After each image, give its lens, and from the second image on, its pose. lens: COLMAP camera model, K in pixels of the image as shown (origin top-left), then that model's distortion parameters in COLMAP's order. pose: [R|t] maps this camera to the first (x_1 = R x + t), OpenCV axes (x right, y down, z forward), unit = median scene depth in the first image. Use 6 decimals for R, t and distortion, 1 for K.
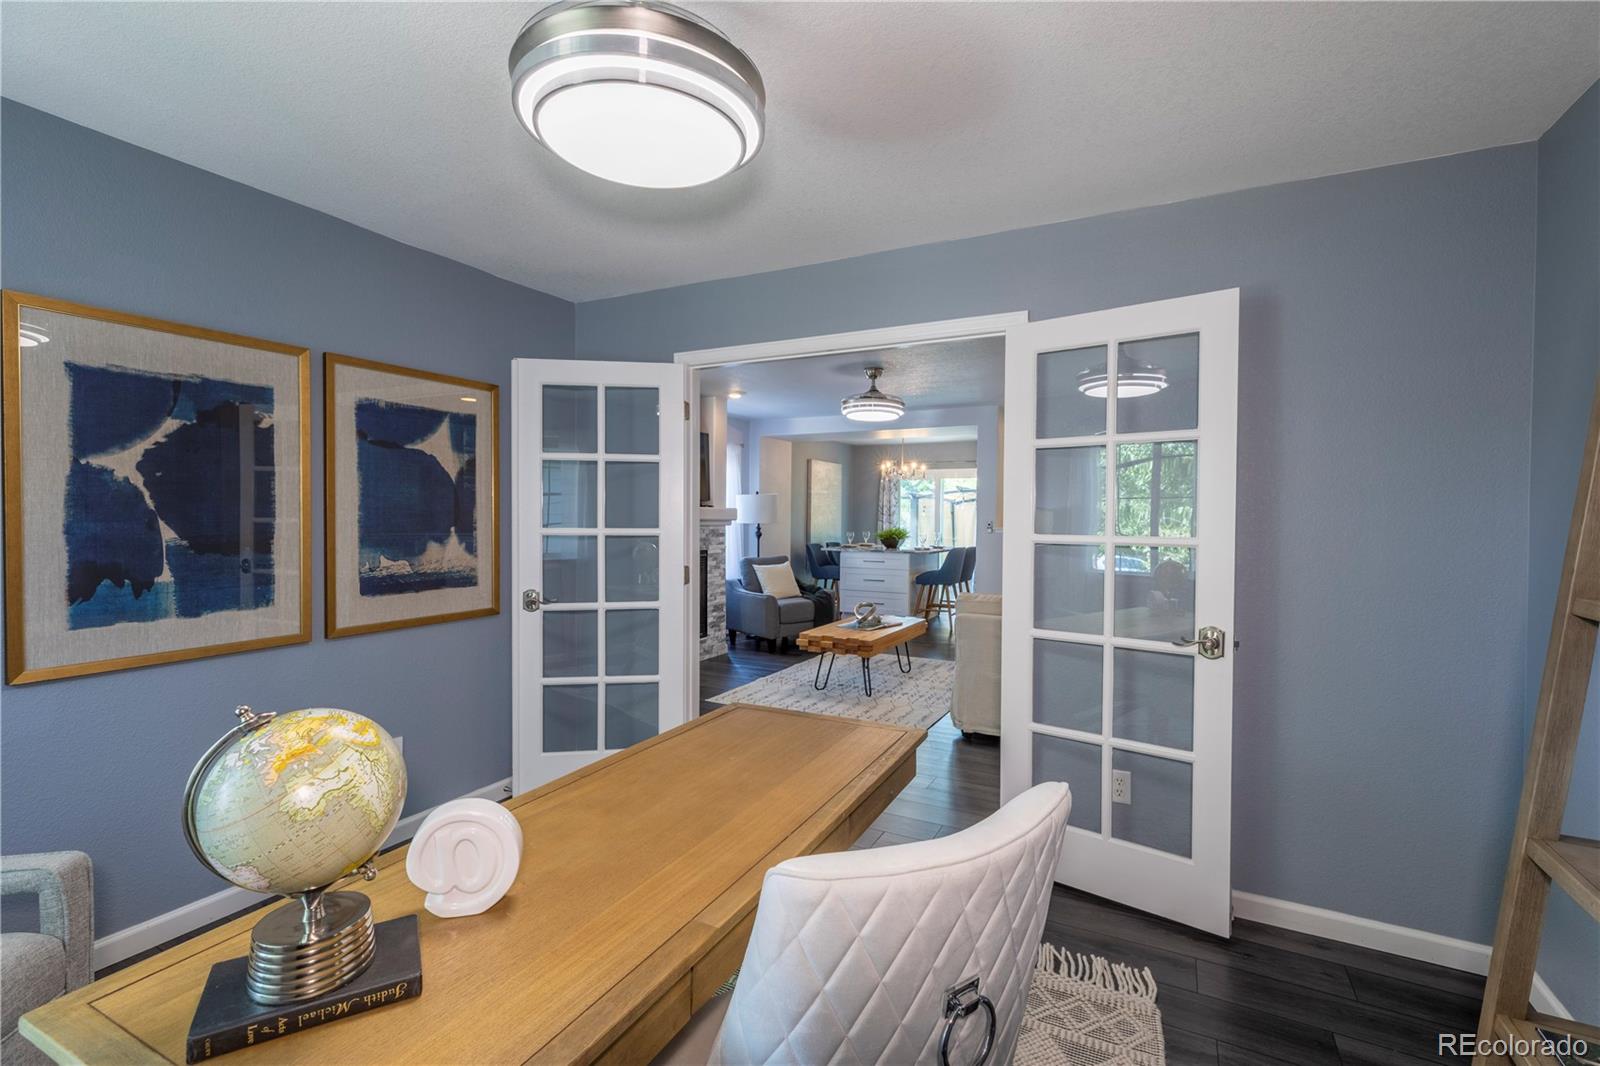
lens RADIAL K [[723.3, 0, 859.0], [0, 723.3, 525.5], [0, 0, 1]] dist [0.004783, -0.000477]
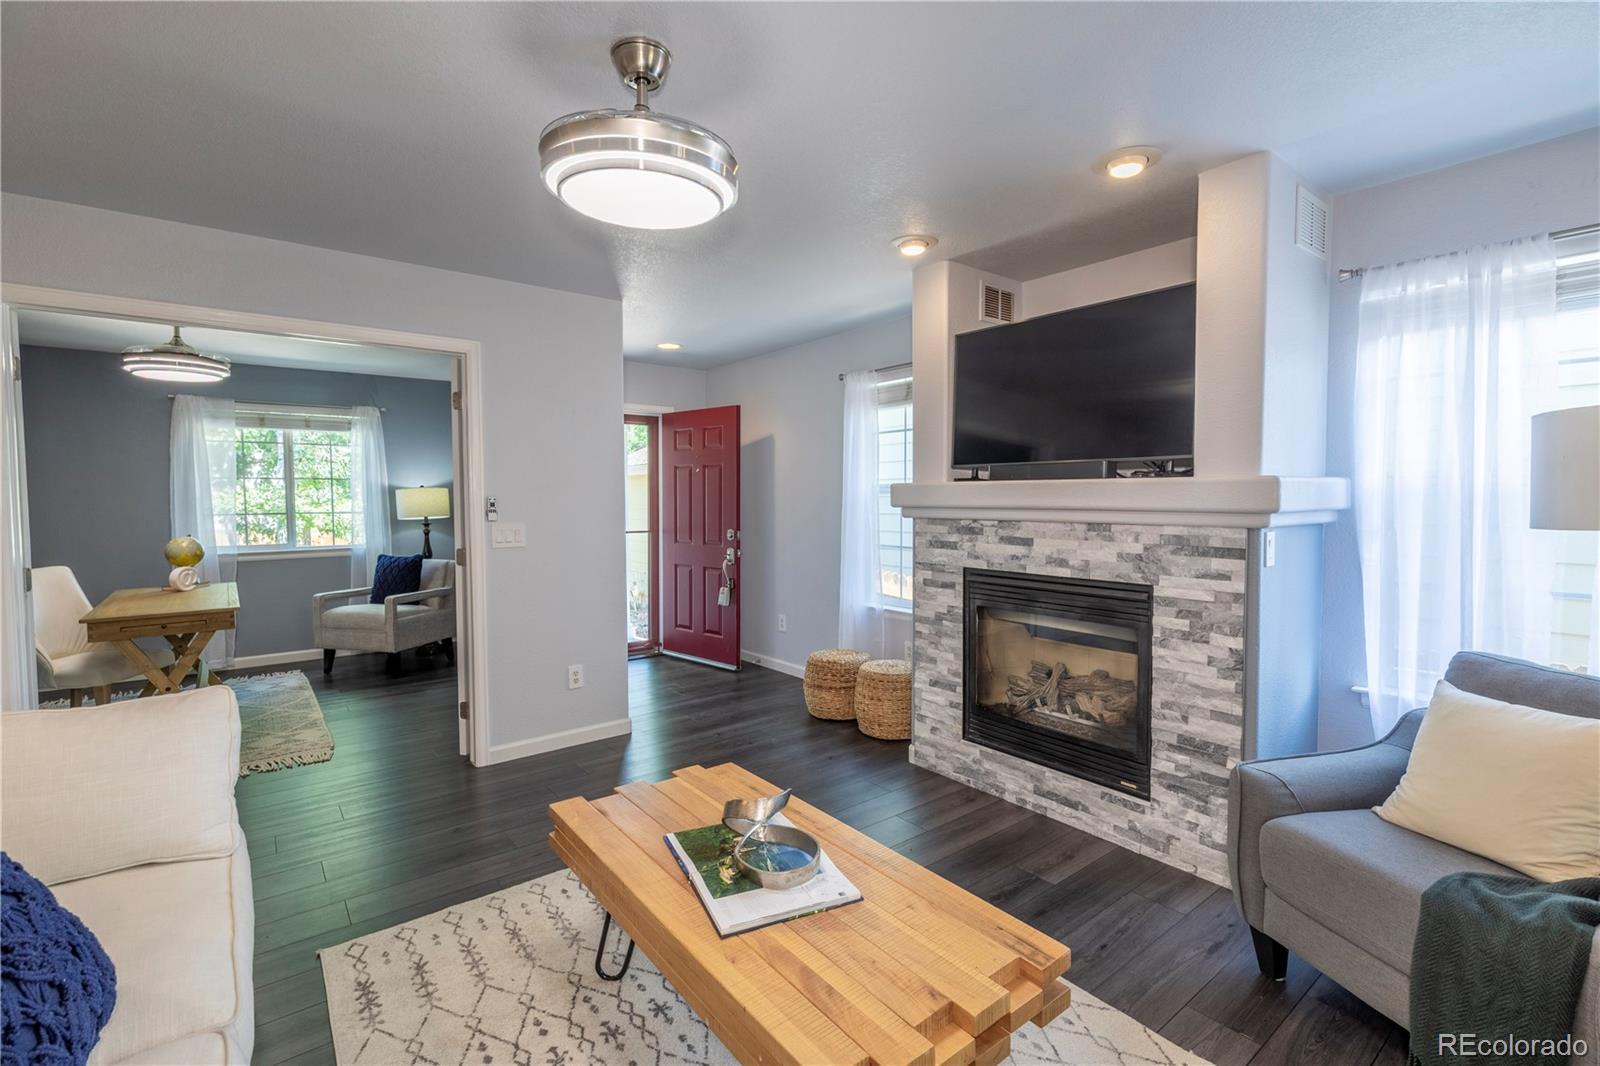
lens RADIAL K [[723.3, 0, 796.4], [0, 723.3, 526.9], [0, 0, 1]] dist [0.004783, -0.000477]
pose [[-0.496349, 0.029277, -0.867629, 0.225618], [-0.013071, 0.999066, 0.041190, -0.011987], [0.868025, 0.031785, -0.495503, 1.002120]]
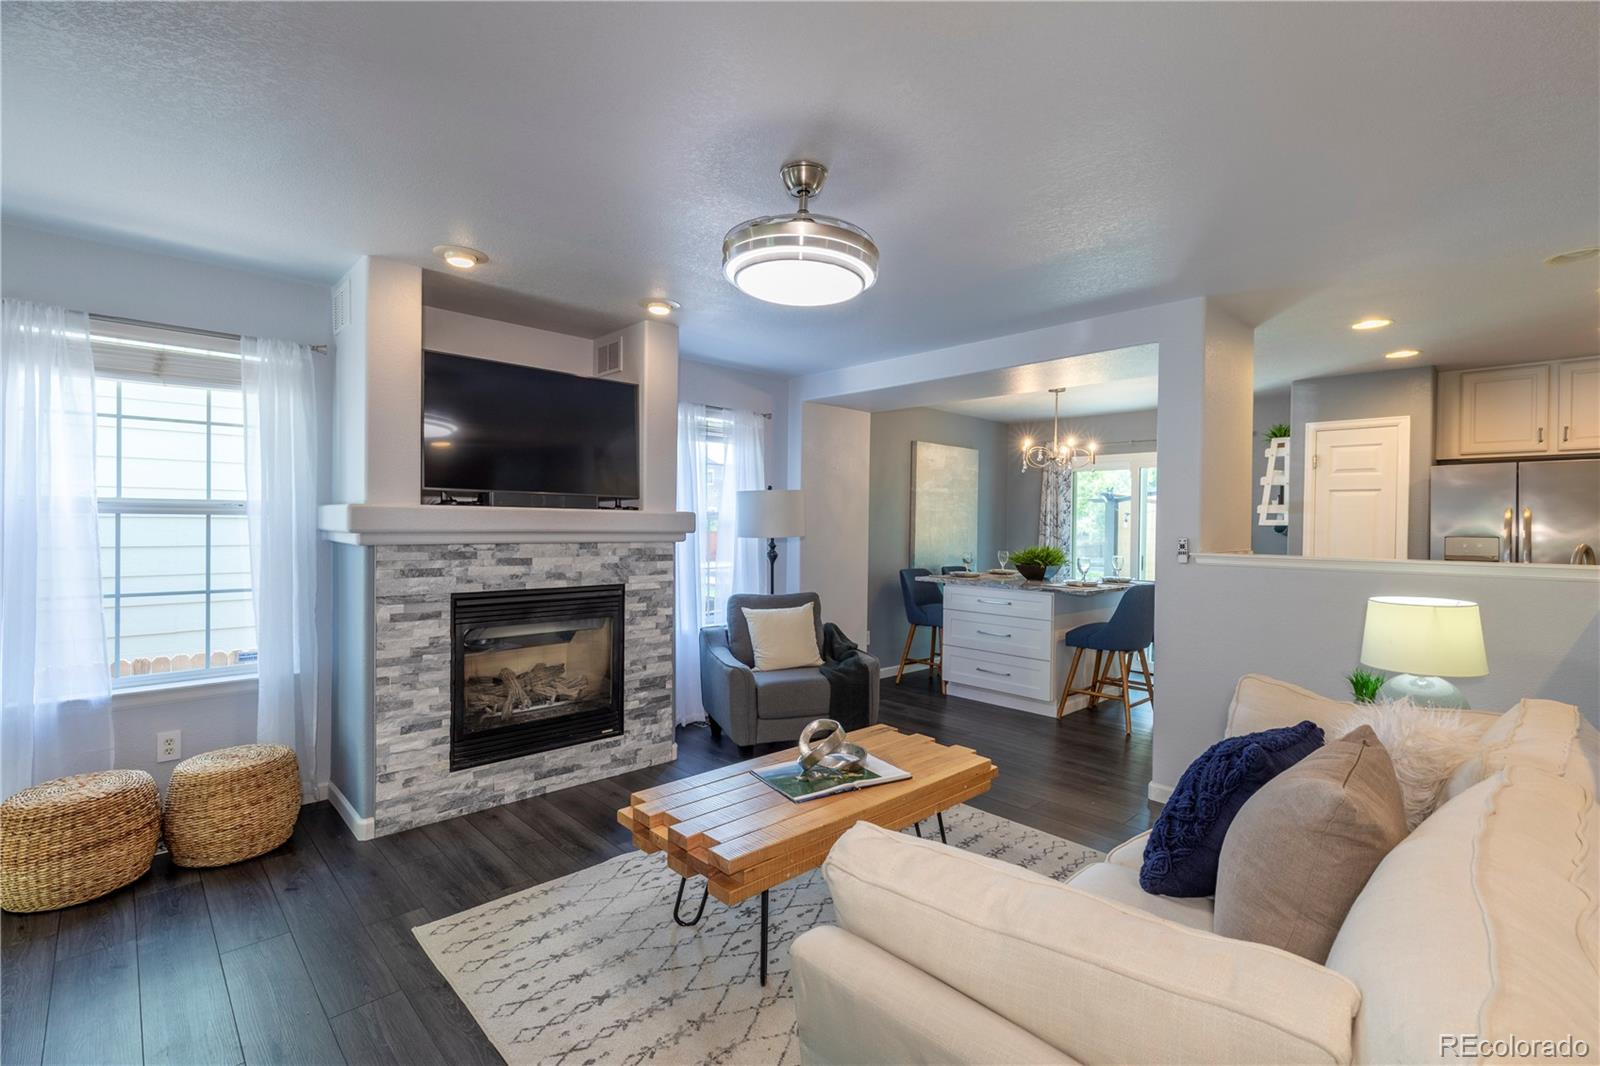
lens RADIAL K [[723.3, 0, 833.5], [0, 723.3, 523.2], [0, 0, 1]] dist [0.004783, -0.000477]
pose [[0.929176, 0.001838, -0.369633, 0.155435], [-0.008540, 0.999827, -0.016496, -0.006635], [0.369539, 0.018484, 0.929031, 0.511701]]
